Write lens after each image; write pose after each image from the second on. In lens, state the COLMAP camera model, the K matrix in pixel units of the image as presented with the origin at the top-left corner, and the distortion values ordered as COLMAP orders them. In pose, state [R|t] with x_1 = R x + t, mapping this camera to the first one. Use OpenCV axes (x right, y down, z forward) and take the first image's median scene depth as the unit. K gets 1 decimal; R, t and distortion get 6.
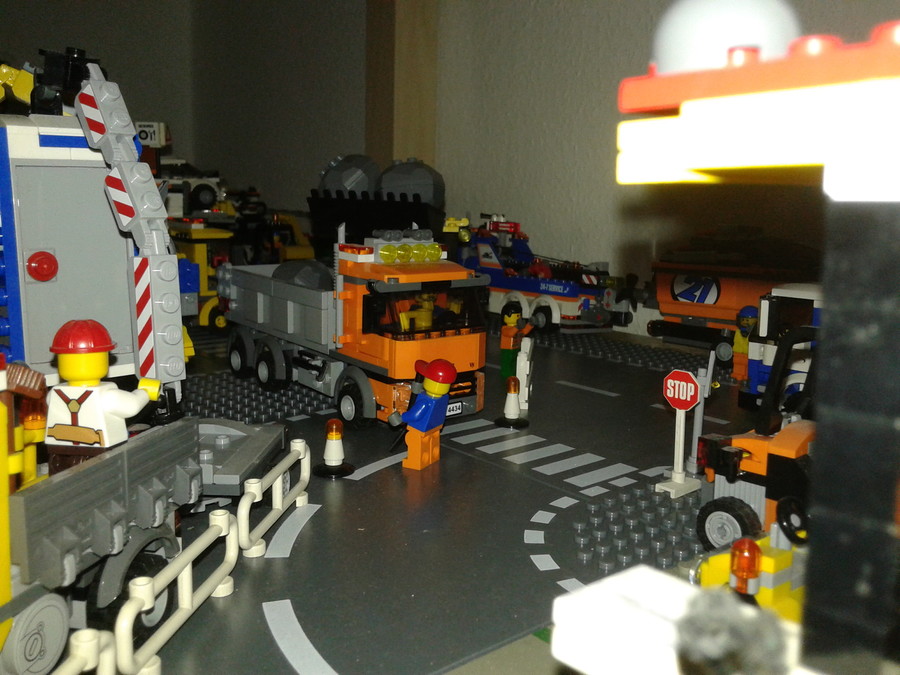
lens RADIAL K [[854.4, 0, 465.5], [0, 854.4, 308.7], [0, 0, 1]] dist [0.106214, -0.232049]
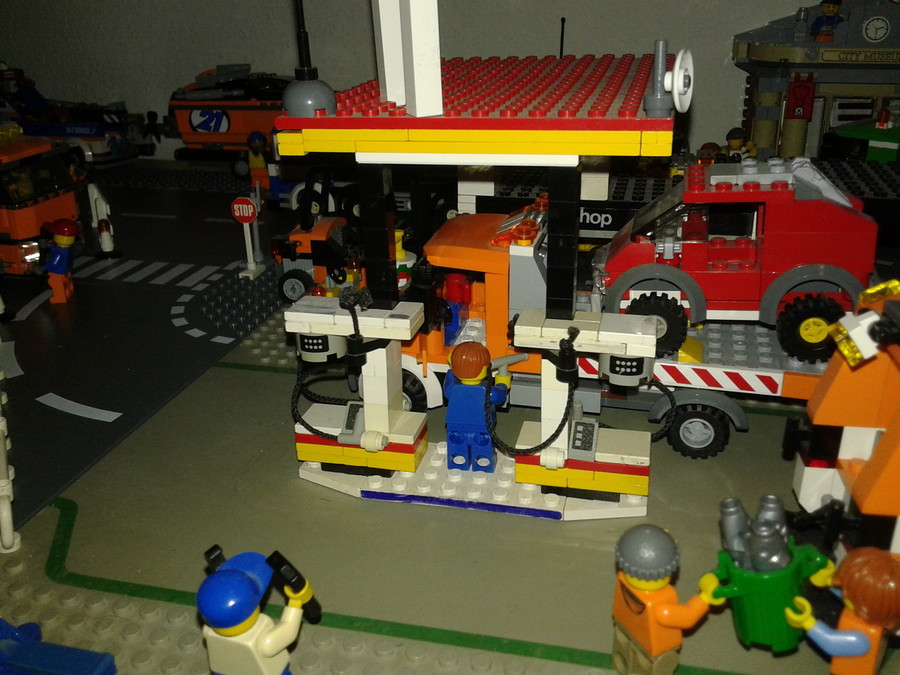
lens RADIAL K [[854.4, 0, 465.5], [0, 854.4, 308.7], [0, 0, 1]] dist [0.106214, -0.232049]
pose [[0.817434, -0.240609, 0.523363, -0.251530], [0.106892, 0.956162, 0.272631, -0.104964], [-0.566018, -0.166914, 0.807319, -0.451031]]
